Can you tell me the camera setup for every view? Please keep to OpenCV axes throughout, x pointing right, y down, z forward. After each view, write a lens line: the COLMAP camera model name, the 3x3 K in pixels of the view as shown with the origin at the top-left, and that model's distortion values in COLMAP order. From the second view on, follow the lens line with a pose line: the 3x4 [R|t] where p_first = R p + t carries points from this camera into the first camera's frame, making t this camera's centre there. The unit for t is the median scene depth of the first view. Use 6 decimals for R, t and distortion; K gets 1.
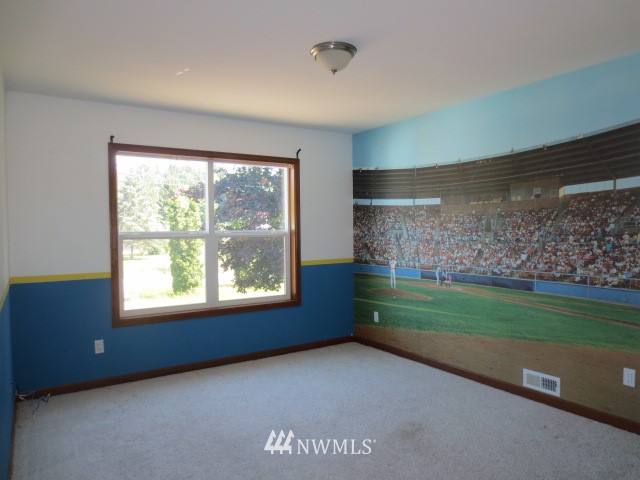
lens RADIAL K [[456.4, 0, 319.9], [0, 456.4, 239.8], [0, 0, 1]] dist [-0.007937, -0.002597]
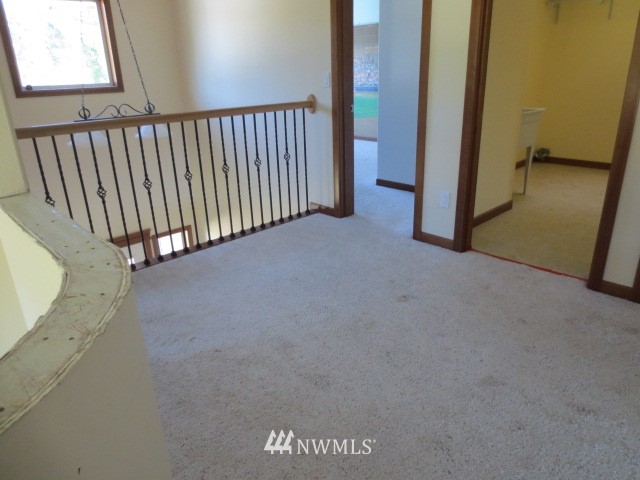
lens RADIAL K [[456.4, 0, 319.8], [0, 456.4, 239.7], [0, 0, 1]] dist [-0.007937, -0.002597]
pose [[0.985246, -0.076575, 0.153055, -0.223384], [0.023175, 0.945775, 0.323995, 0.060480], [-0.169566, -0.315668, 0.933596, -1.056202]]
